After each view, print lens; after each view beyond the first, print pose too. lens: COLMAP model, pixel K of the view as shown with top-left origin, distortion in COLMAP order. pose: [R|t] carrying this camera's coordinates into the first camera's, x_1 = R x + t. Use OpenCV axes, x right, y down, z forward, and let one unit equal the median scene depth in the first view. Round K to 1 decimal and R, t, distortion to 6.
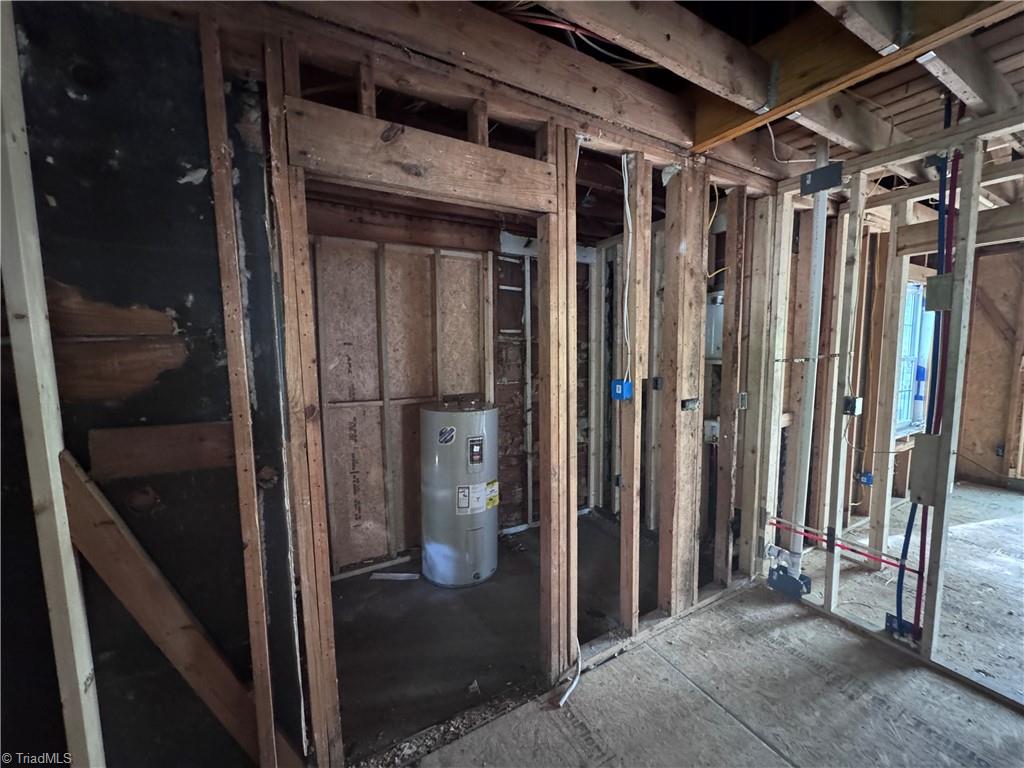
lens RADIAL K [[412.5, 0, 512.0], [0, 412.5, 384.0], [0, 0, 1]] dist [-0.027261, 0.000142]
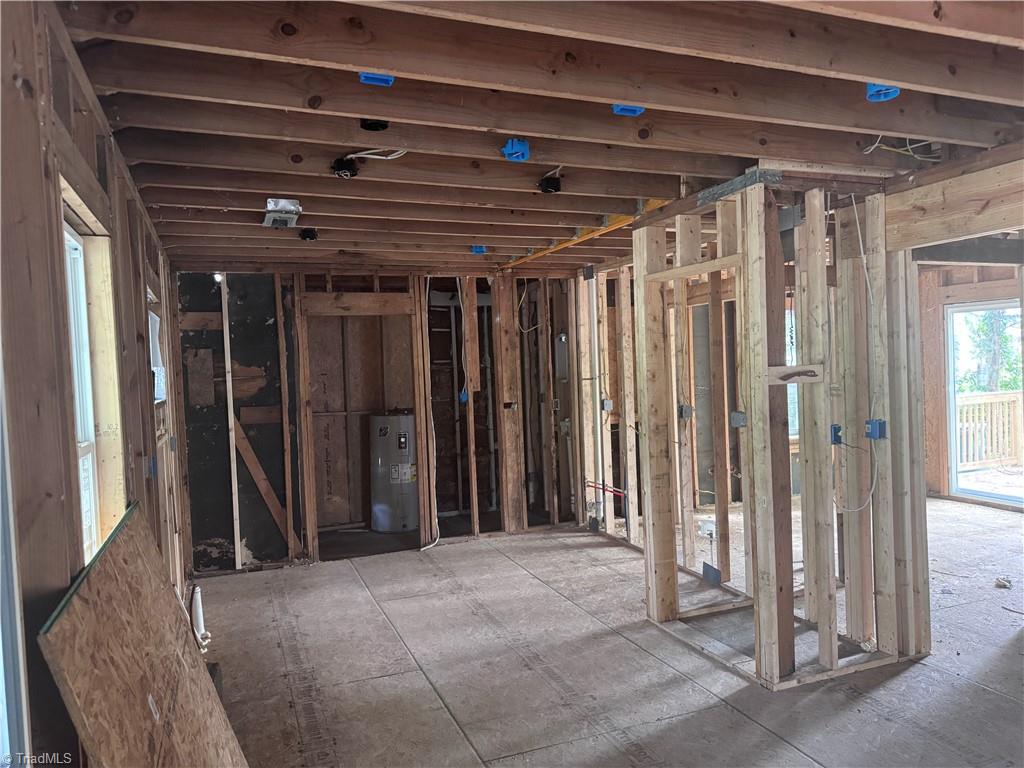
lens RADIAL K [[706.9, 0, 512.0], [0, 706.9, 384.0], [0, 0, 1]] dist [0.031699, -0.008135]
pose [[0.991851, -0.020718, -0.125709, 0.667602], [0.012859, 0.997930, -0.063009, 0.120196], [0.126754, 0.060879, 0.990064, -1.619773]]
